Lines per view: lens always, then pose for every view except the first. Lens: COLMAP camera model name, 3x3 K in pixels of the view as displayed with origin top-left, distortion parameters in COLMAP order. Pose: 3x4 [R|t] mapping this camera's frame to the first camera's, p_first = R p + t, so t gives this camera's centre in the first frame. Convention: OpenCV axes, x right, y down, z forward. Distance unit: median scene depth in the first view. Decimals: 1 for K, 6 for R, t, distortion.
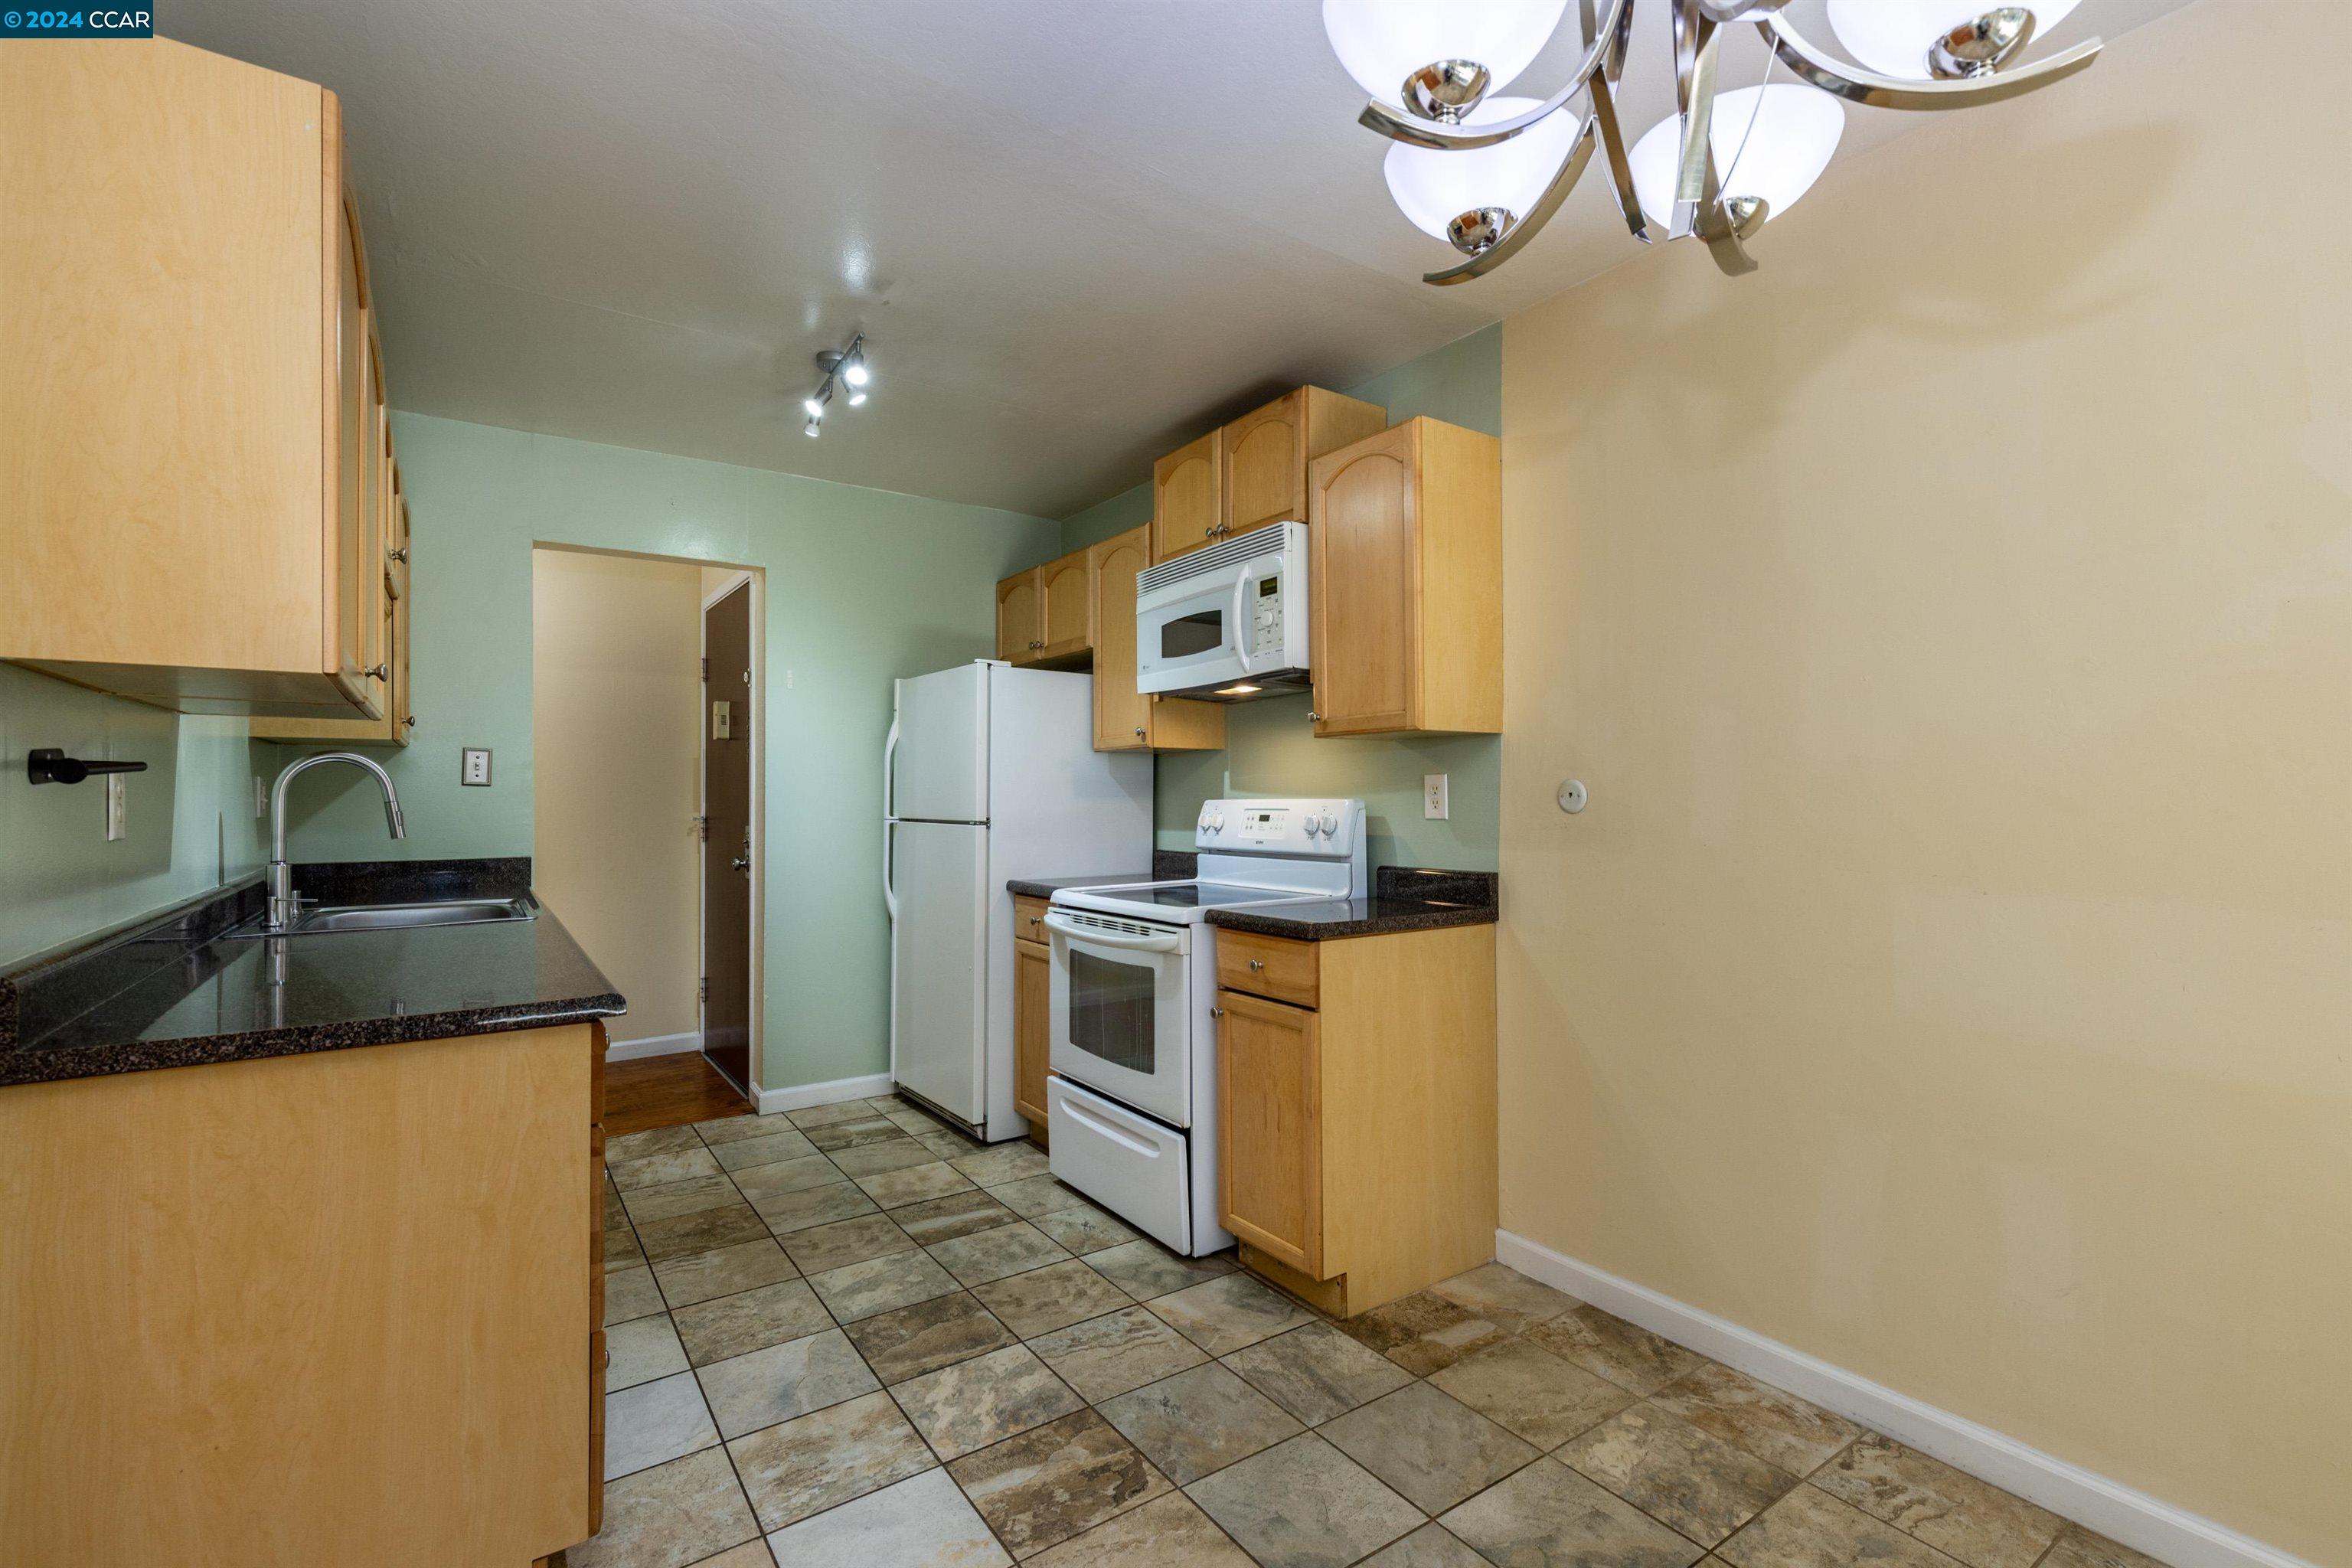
lens RADIAL K [[1050.5, 0, 1194.6], [0, 1050.5, 786.9], [0, 0, 1]] dist [0.008043, -0.002523]
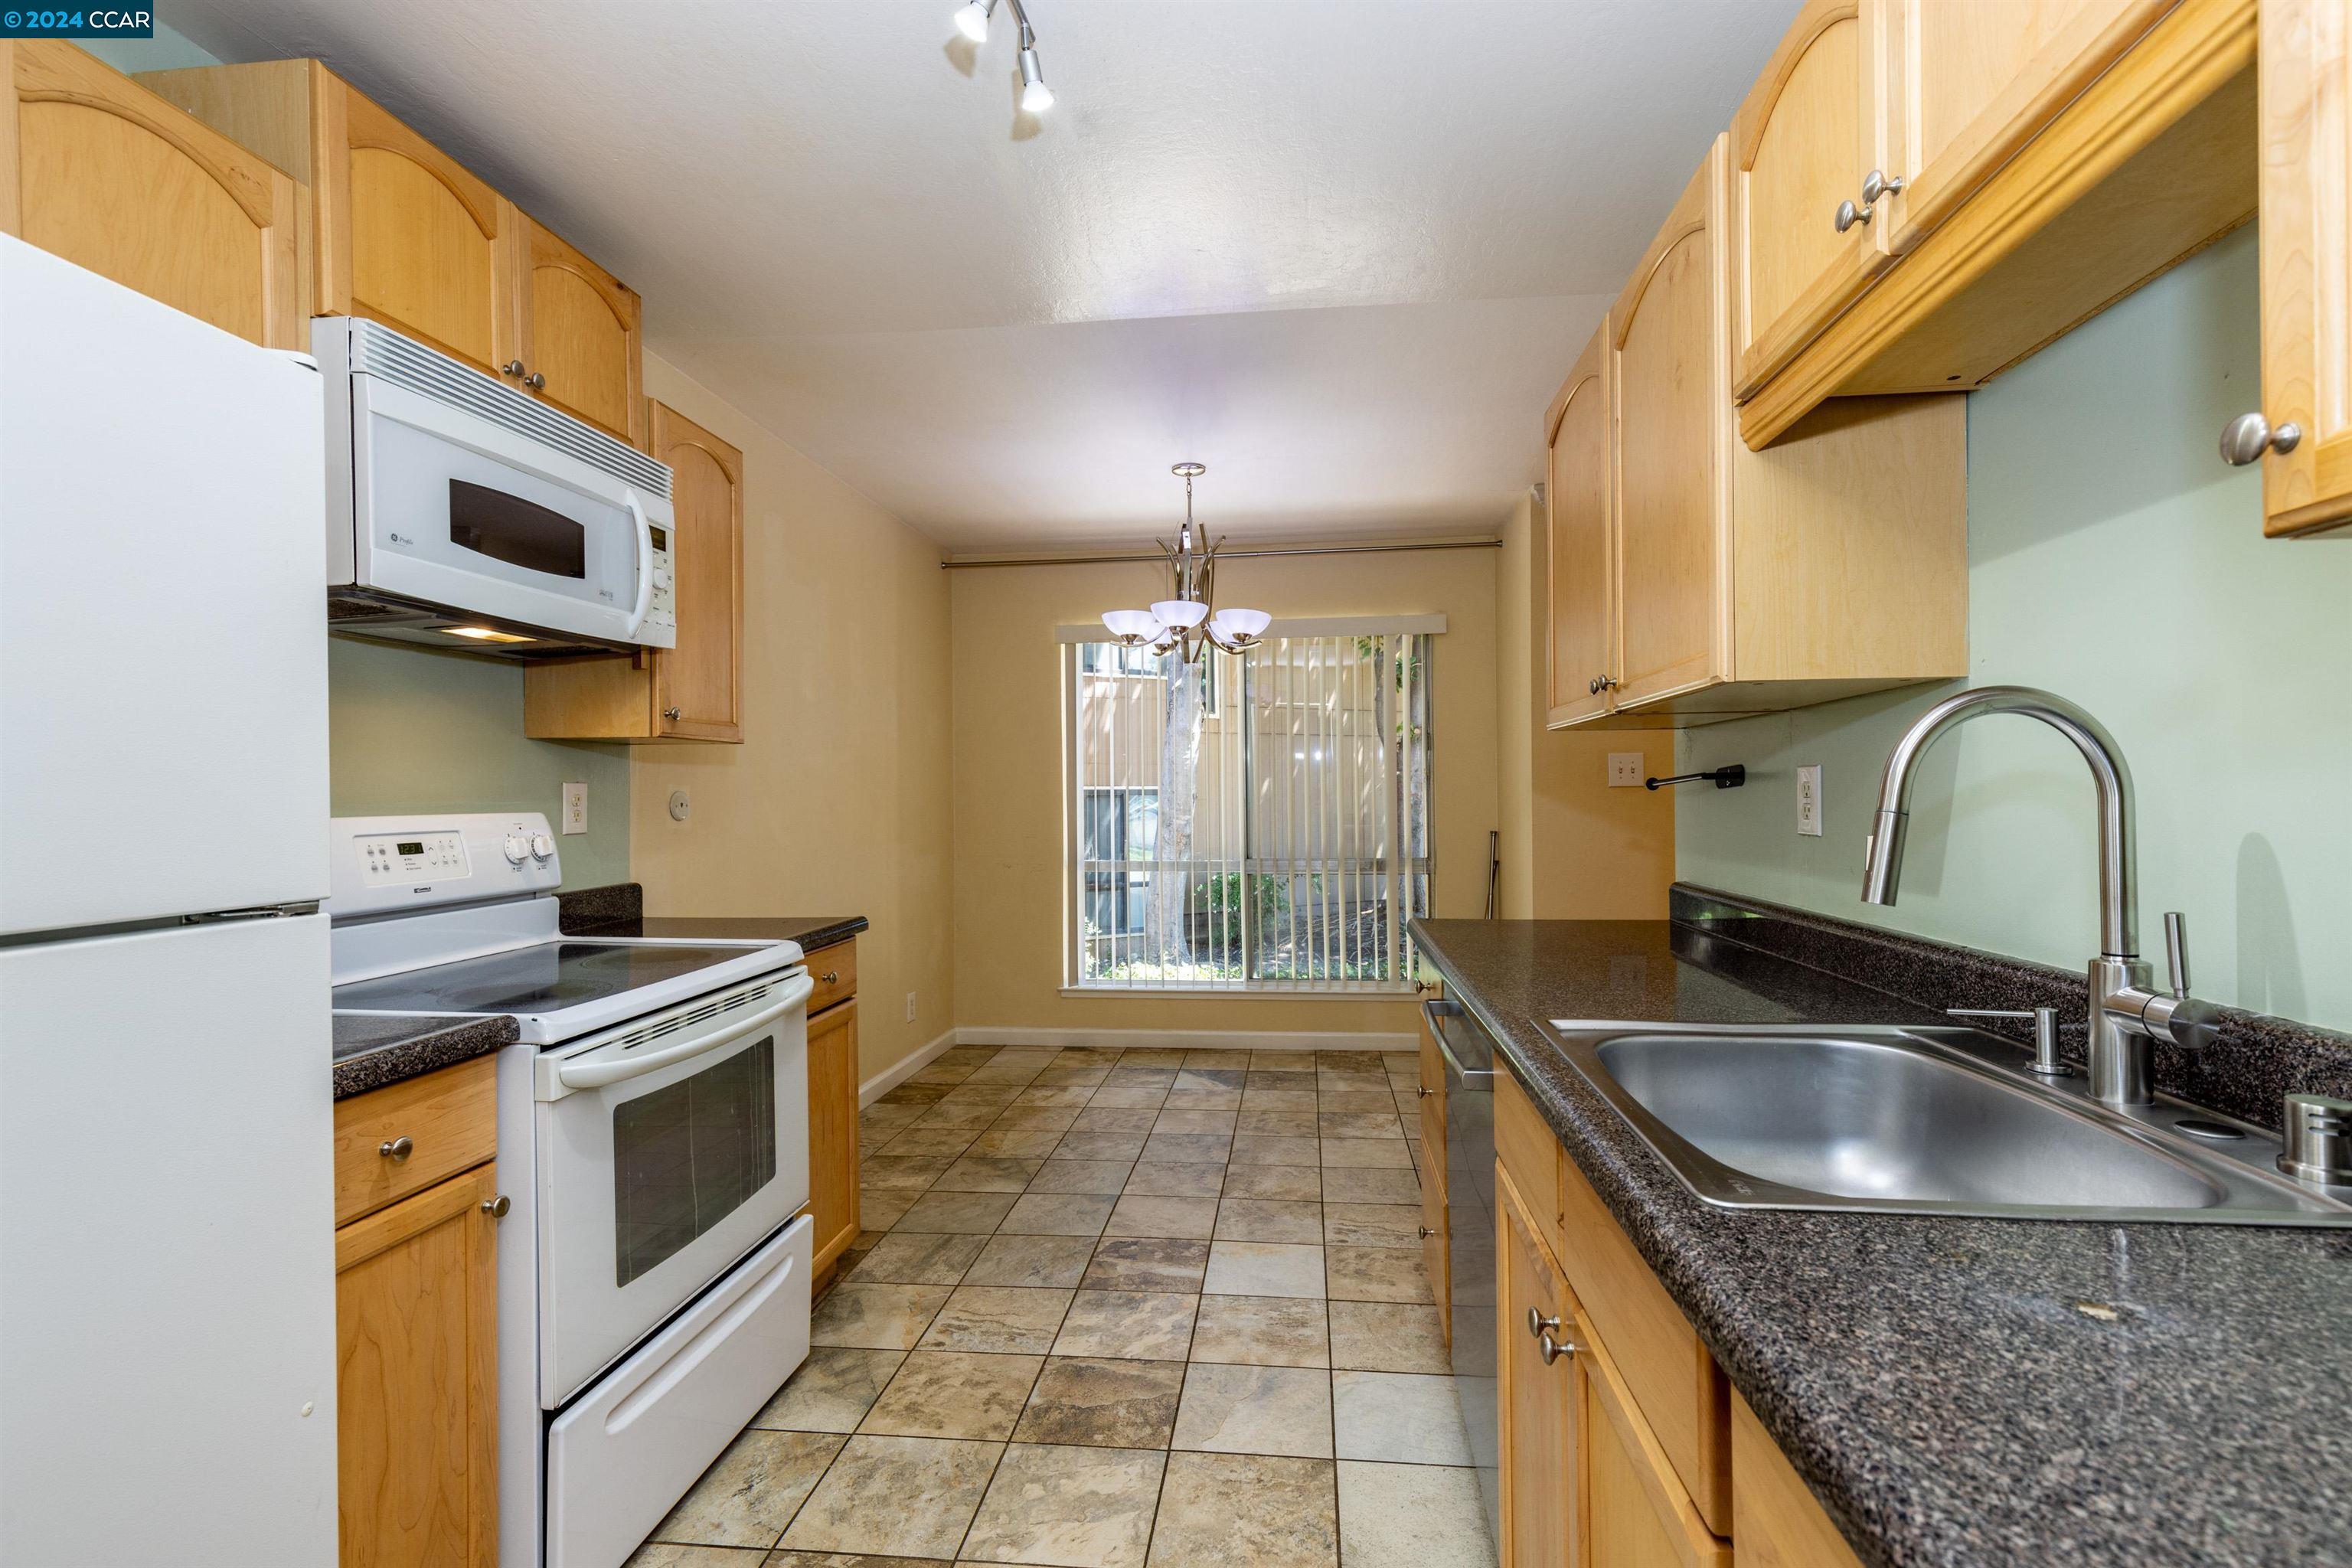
lens RADIAL K [[1049.3, 0, 1193.6], [0, 1049.3, 789.7], [0, 0, 1]] dist [0.009023, -0.001510]
pose [[-0.751807, 0.012983, 0.659256, -0.788432], [0.004723, 0.999887, -0.014306, 0.009145], [-0.659367, -0.007641, -0.751783, 1.411821]]
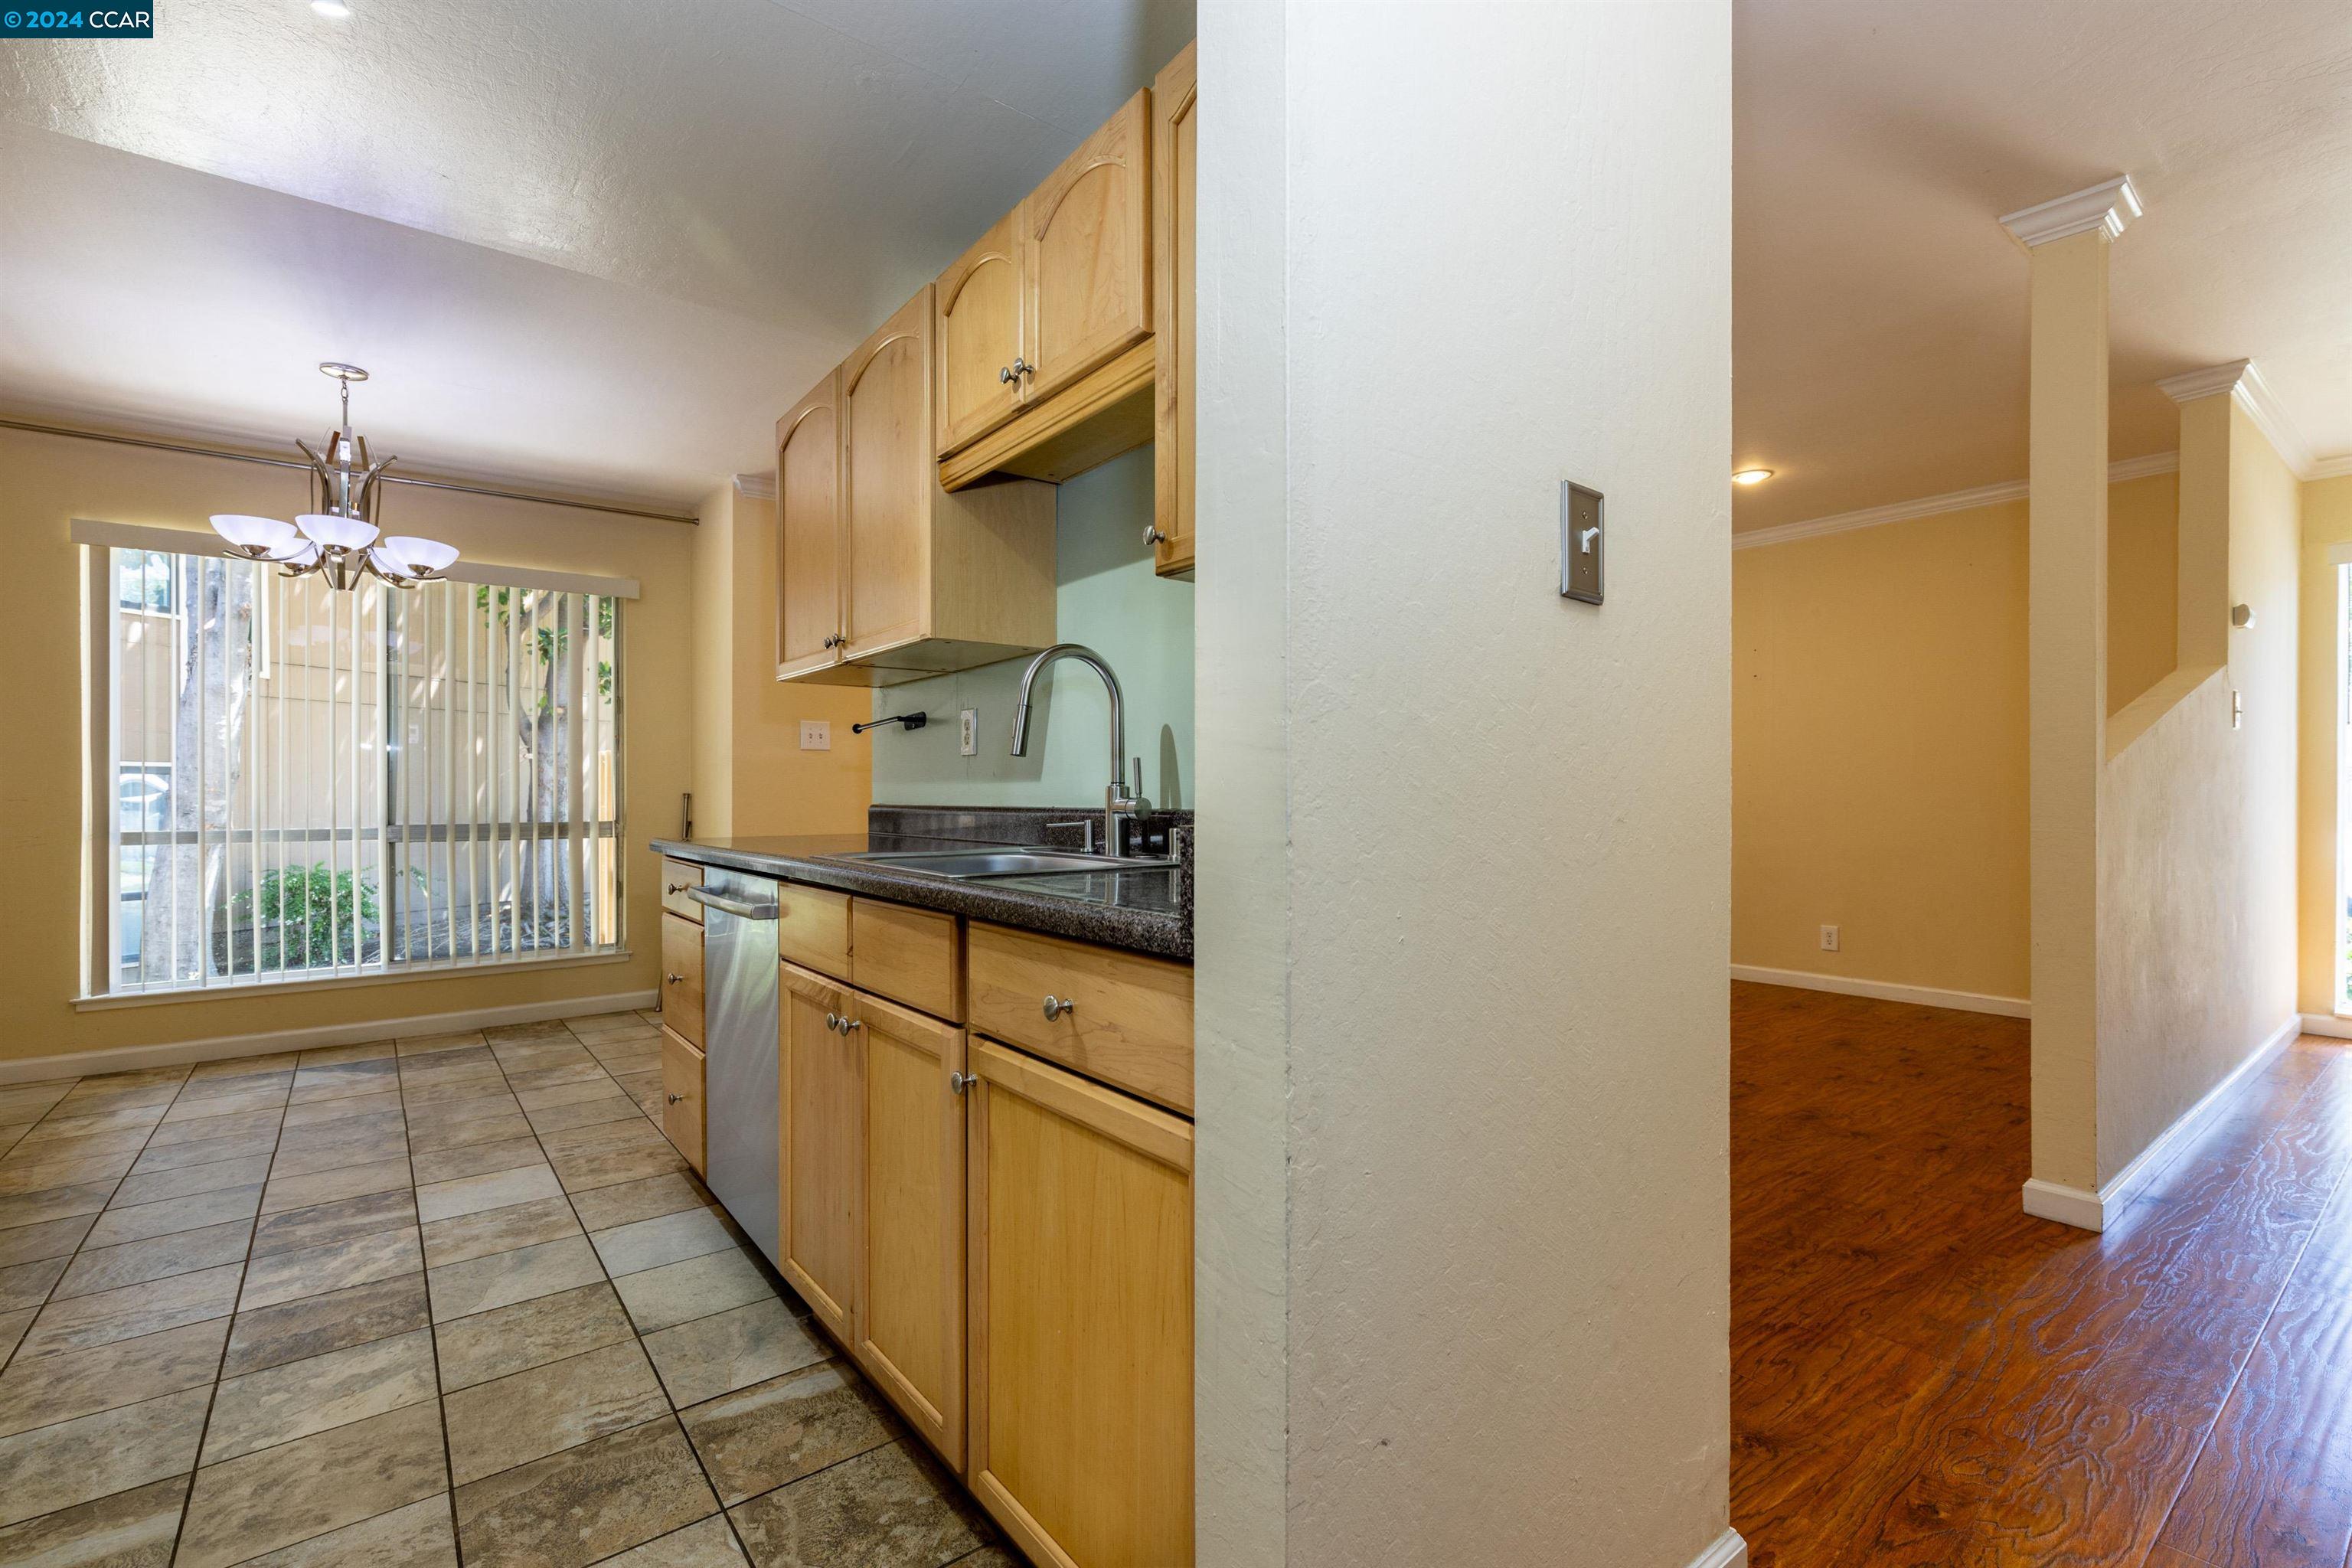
lens RADIAL K [[1049.3, 0, 1193.6], [0, 1049.3, 789.7], [0, 0, 1]] dist [0.009023, -0.001510]
pose [[-0.998667, 0.005283, -0.051341, -0.803676], [0.005854, 0.999923, -0.010985, 0.077789], [0.051279, -0.011271, -0.998621, 1.665739]]
